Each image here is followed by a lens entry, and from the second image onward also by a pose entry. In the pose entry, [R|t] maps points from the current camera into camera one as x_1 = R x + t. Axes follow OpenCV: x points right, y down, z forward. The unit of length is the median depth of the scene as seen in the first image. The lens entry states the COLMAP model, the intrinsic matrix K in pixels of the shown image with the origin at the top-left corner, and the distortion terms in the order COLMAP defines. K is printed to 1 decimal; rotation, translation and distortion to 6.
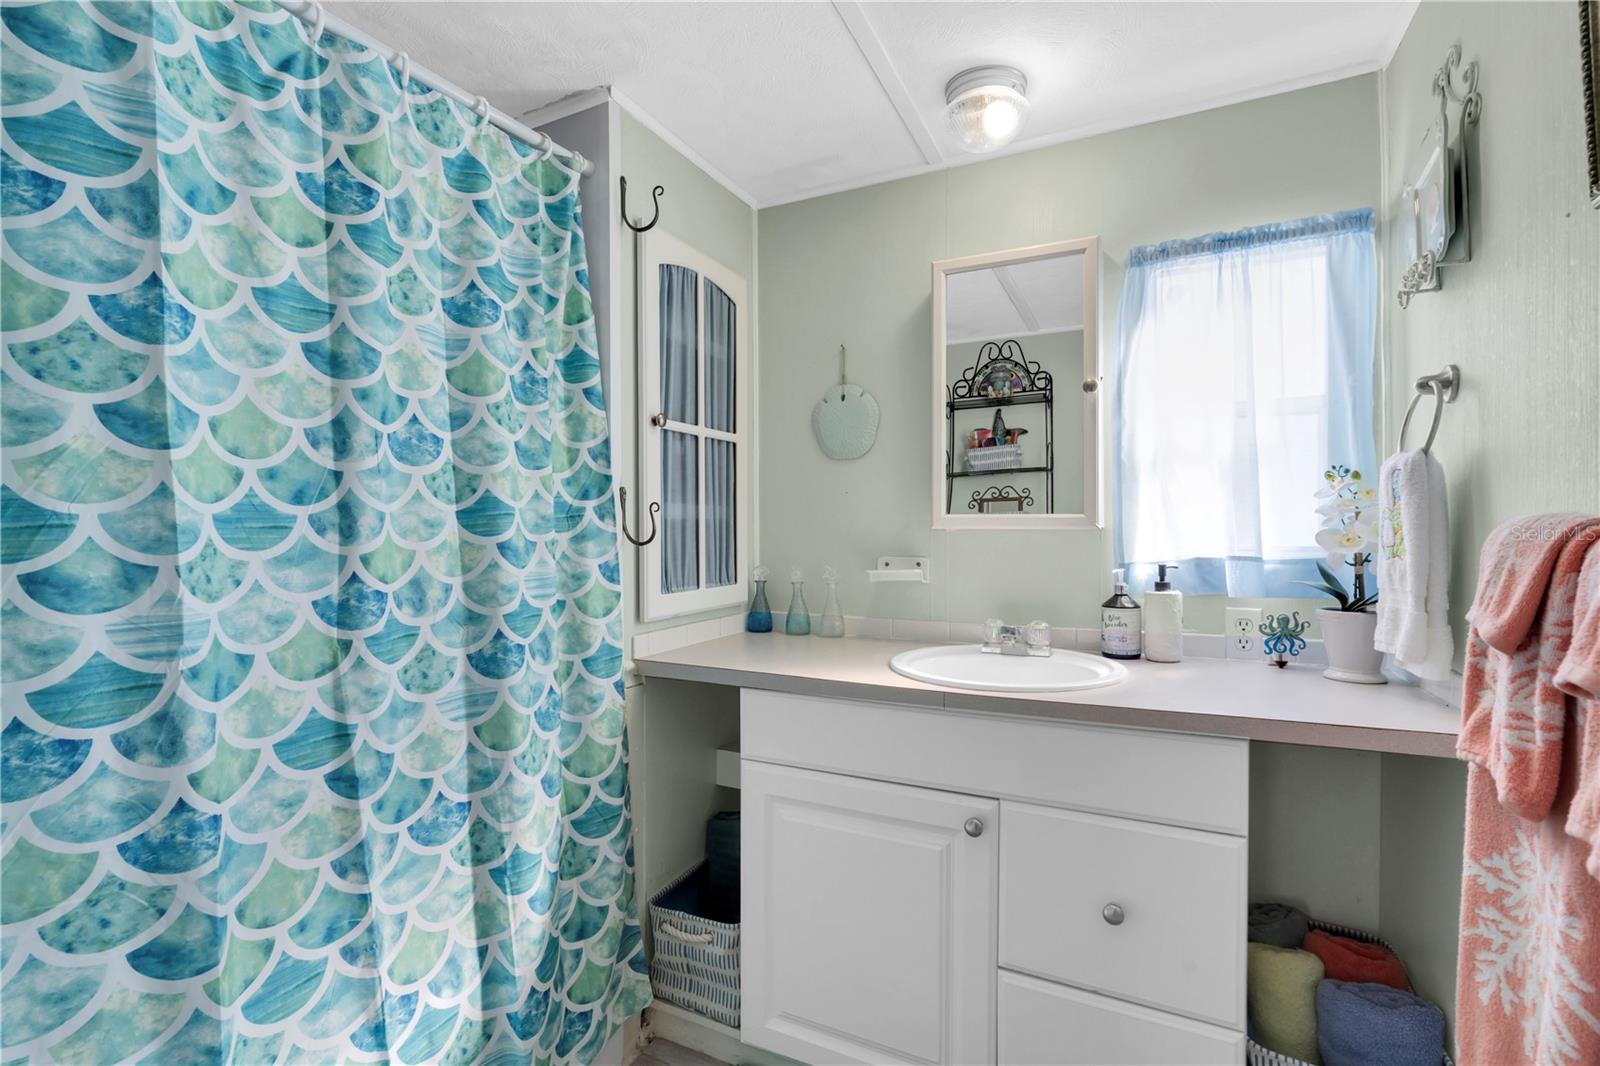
lens RADIAL K [[753.0, 0, 799.3], [0, 753.0, 537.8], [0, 0, 1]] dist [-0.008285, 0.001484]
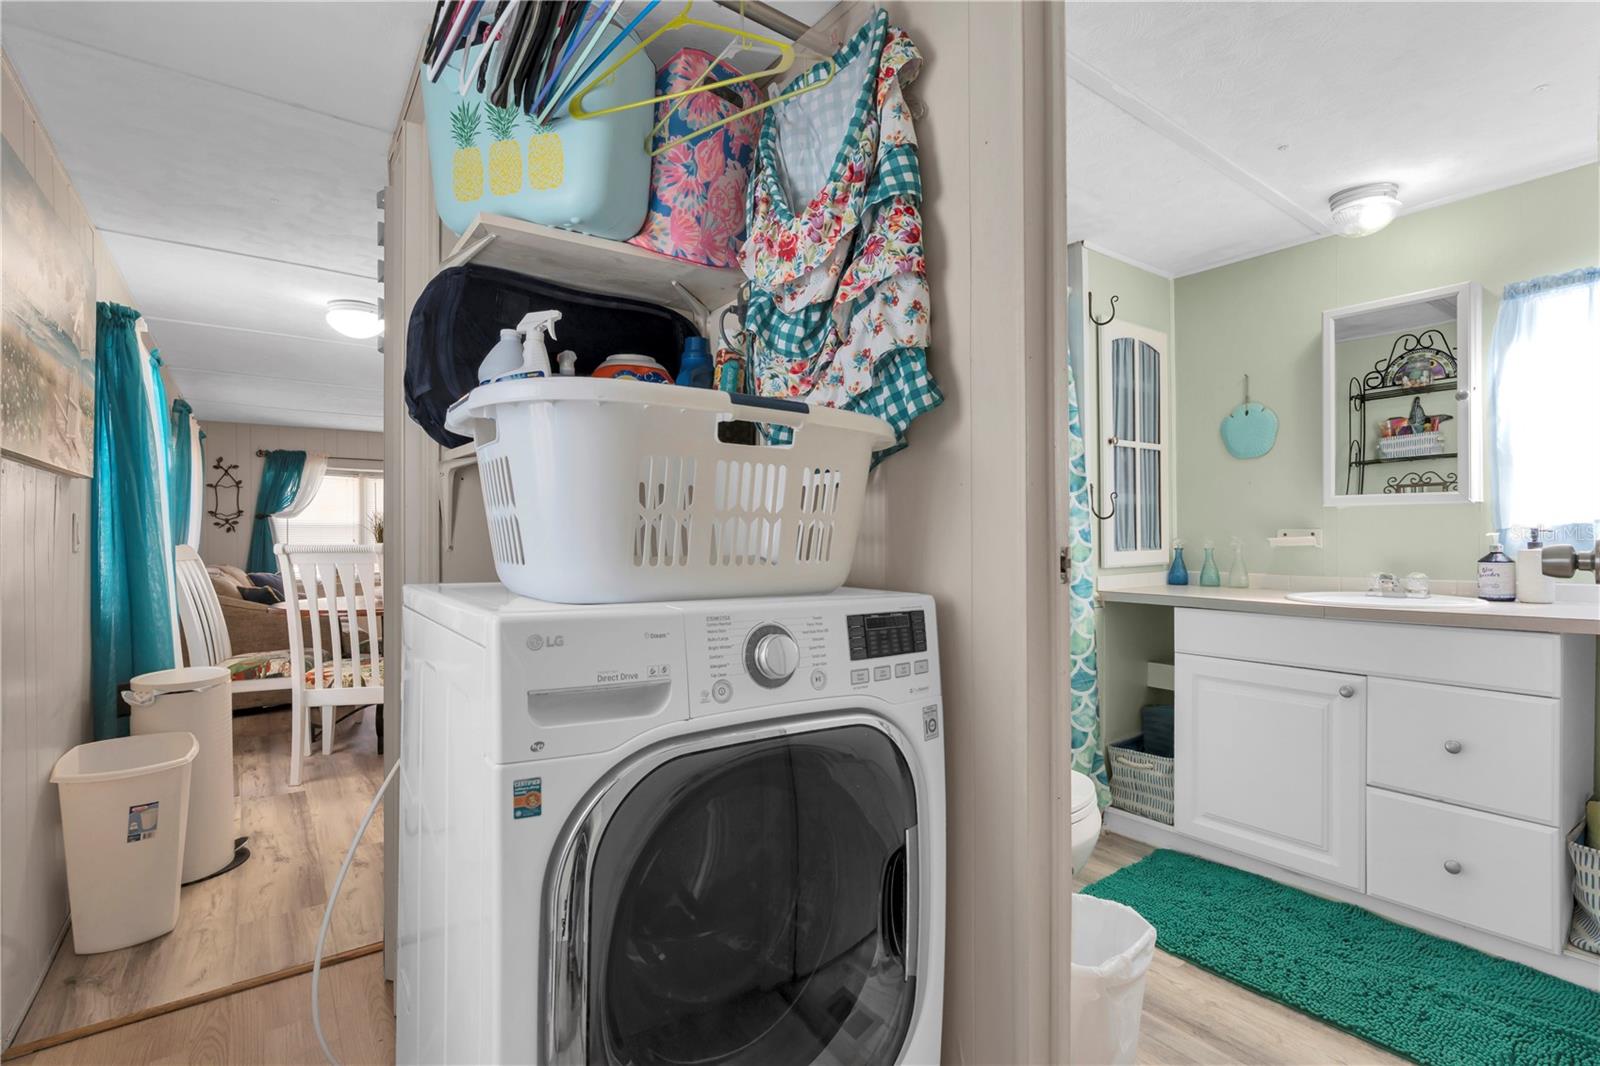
lens RADIAL K [[753.0, 0, 799.0], [0, 753.0, 539.7], [0, 0, 1]] dist [-0.008285, 0.001484]
pose [[0.891682, -0.002553, -0.452655, -0.060556], [0.003338, 0.999994, 0.000937, 0.047642], [0.452649, -0.002347, 0.891685, -0.699019]]
